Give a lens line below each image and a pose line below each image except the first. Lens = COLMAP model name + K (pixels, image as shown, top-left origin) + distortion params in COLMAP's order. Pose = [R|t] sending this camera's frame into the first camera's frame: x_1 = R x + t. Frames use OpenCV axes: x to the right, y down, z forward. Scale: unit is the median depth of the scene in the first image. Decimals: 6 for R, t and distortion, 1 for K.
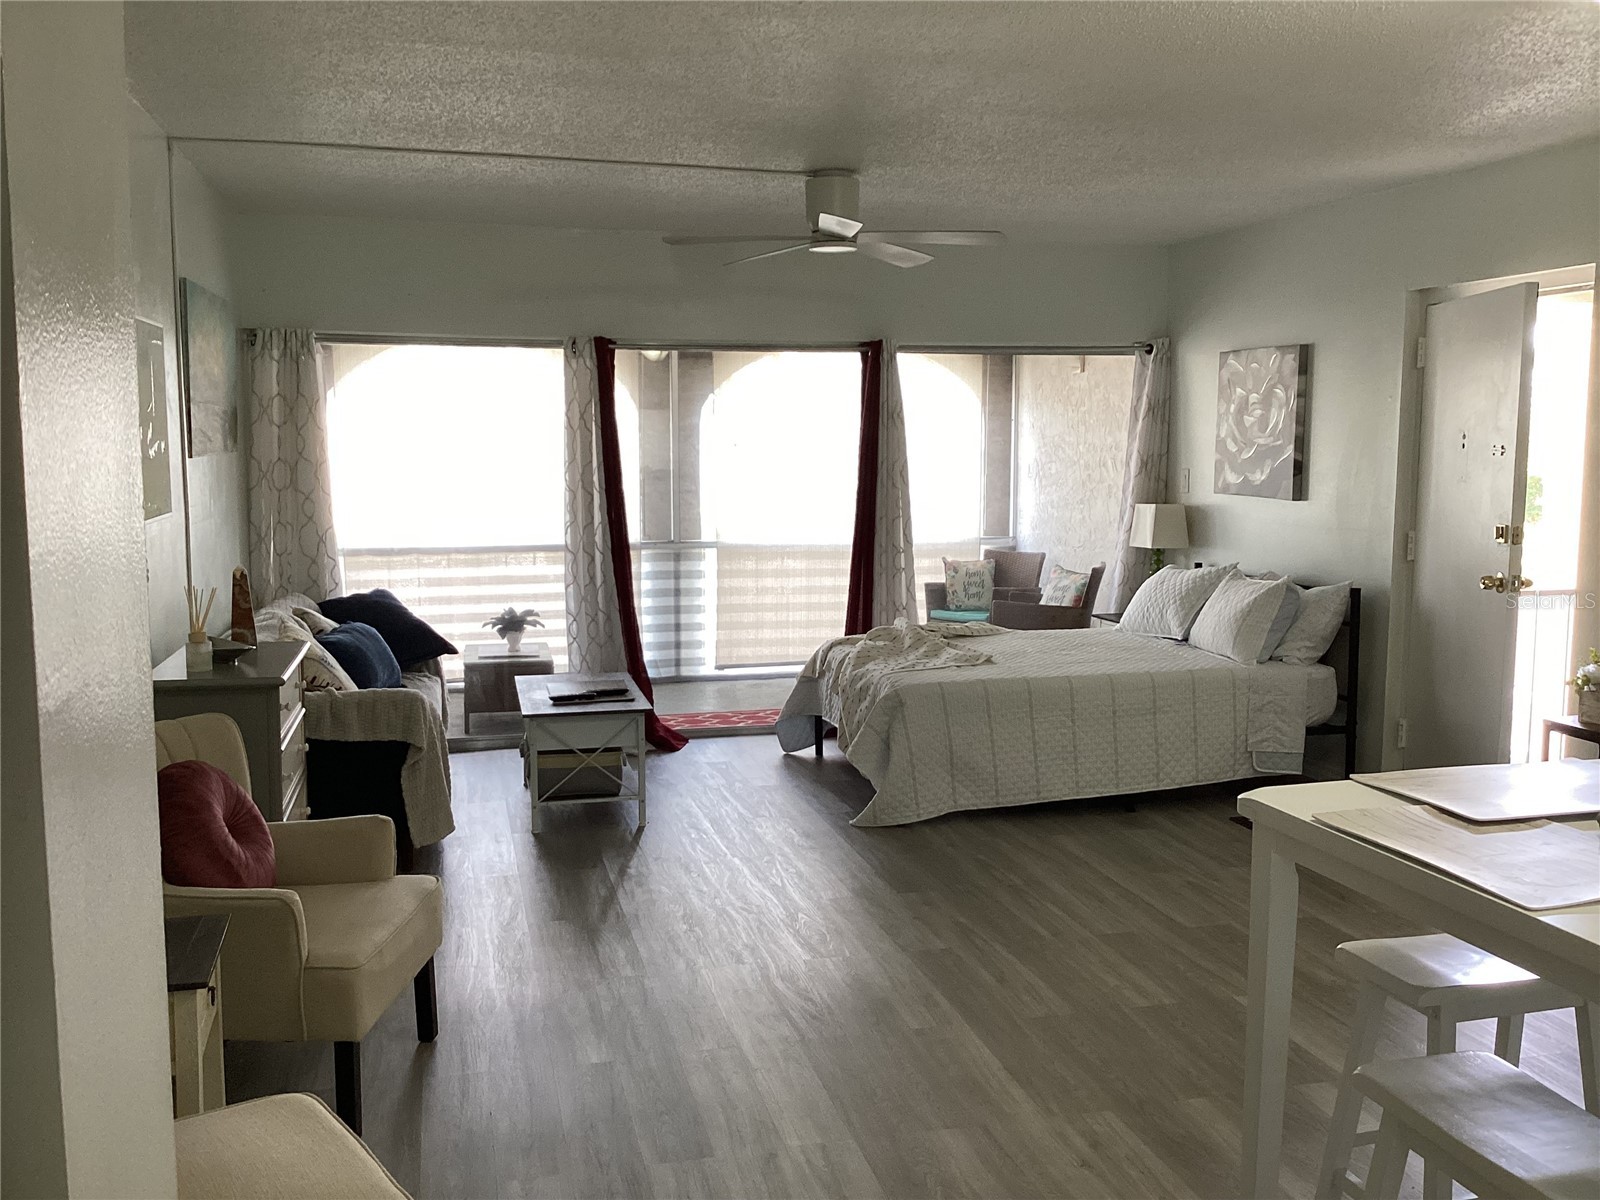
lens RADIAL K [[1468.0, 0, 800.0], [0, 1468.0, 600.0], [0, 0, 1]] dist [0.111484, -0.001036]
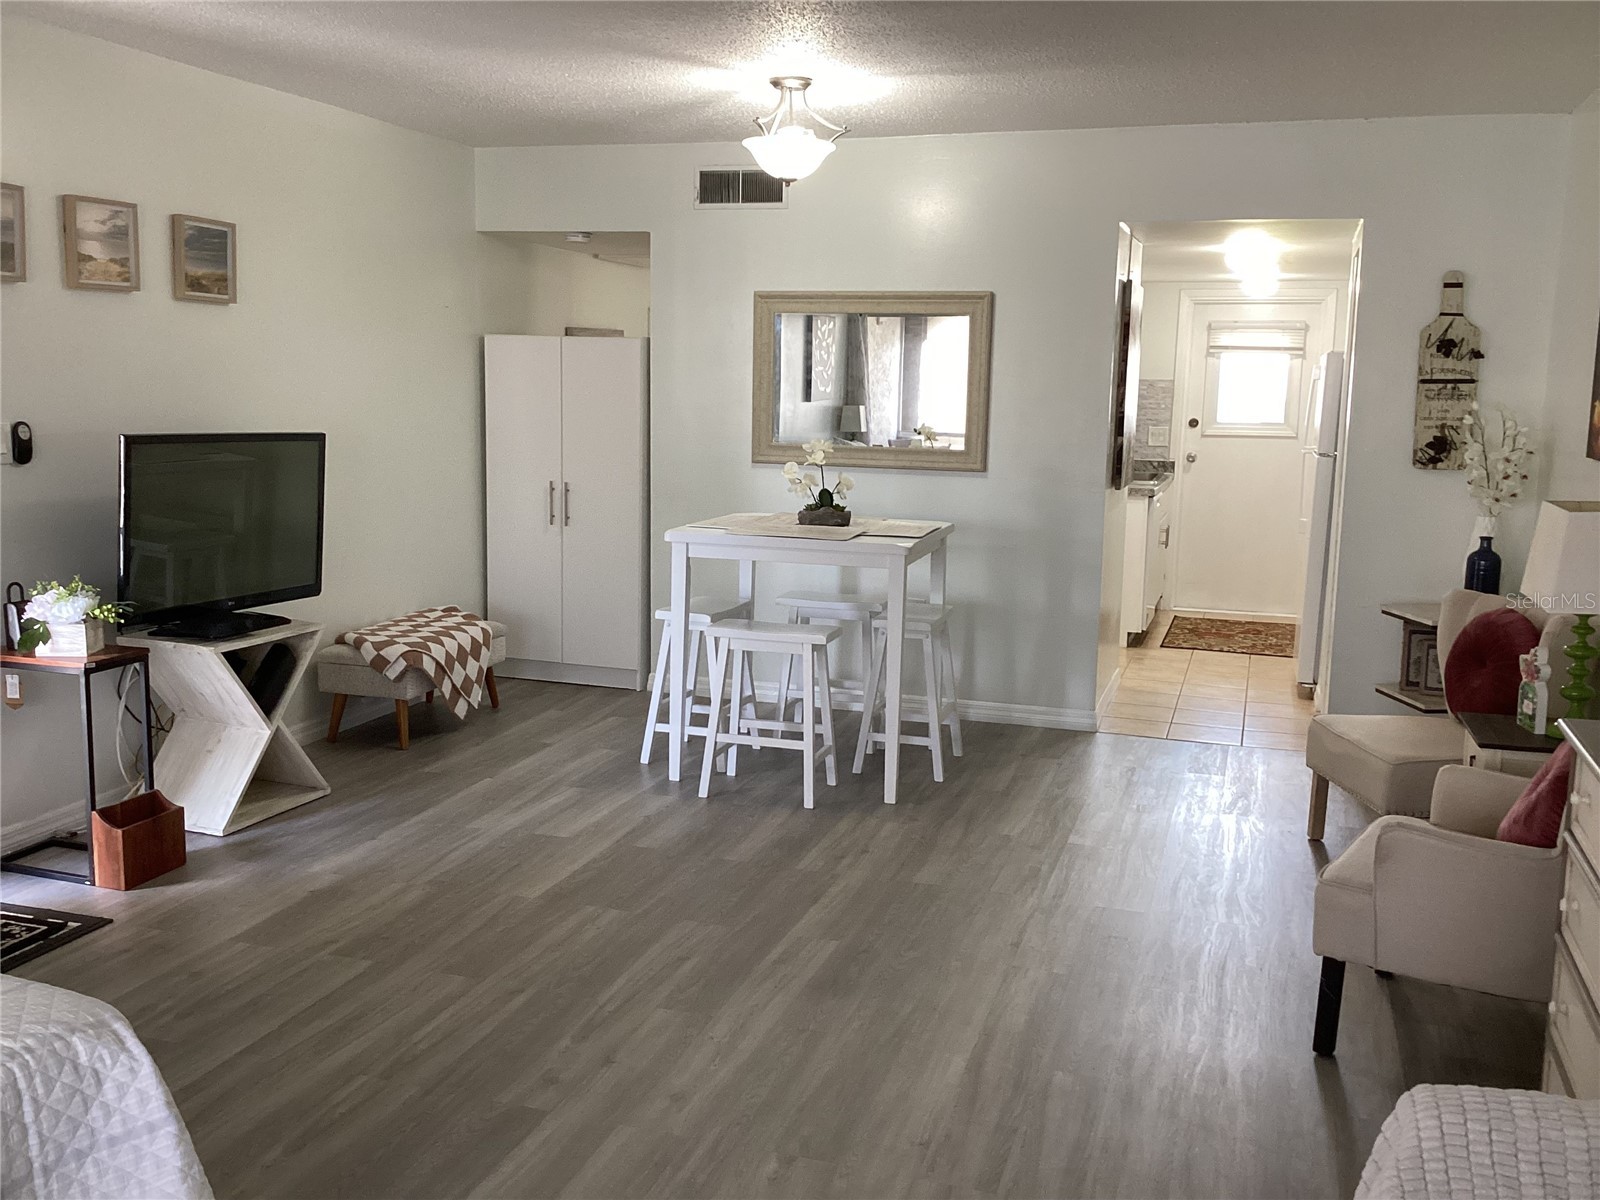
lens RADIAL K [[1448.5, 0, 800.0], [0, 1448.5, 600.0], [0, 0, 1]] dist [0.110134, -0.216588]
pose [[-0.850713, -0.092953, 0.517347, -0.307977], [0.043798, 0.968281, 0.245995, -0.147031], [-0.523803, 0.231930, -0.819658, 1.365819]]
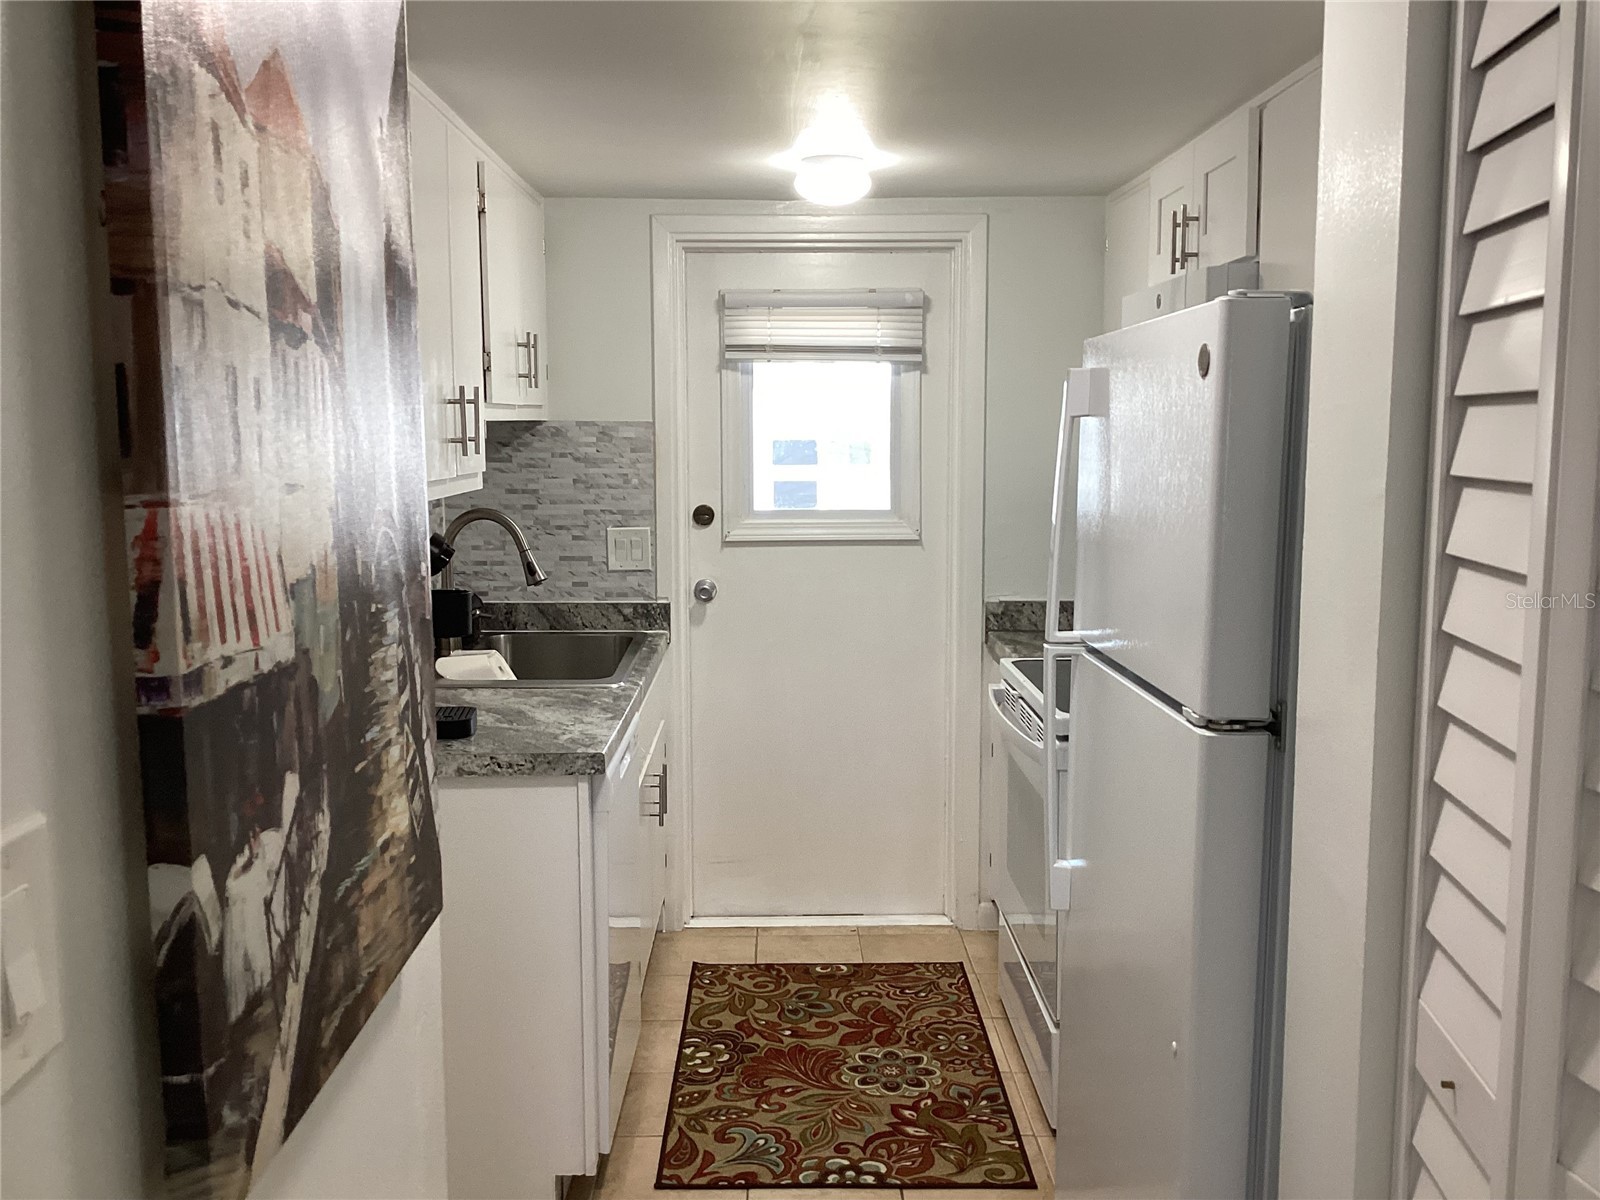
lens RADIAL K [[1448.5, 0, 800.0], [0, 1448.5, 600.0], [0, 0, 1]] dist [0.110134, -0.216588]
pose [[-0.974610, -0.022289, 0.222799, -0.096813], [0.030951, 0.972070, 0.232640, -0.069670], [-0.221761, 0.233629, -0.946699, 0.663114]]
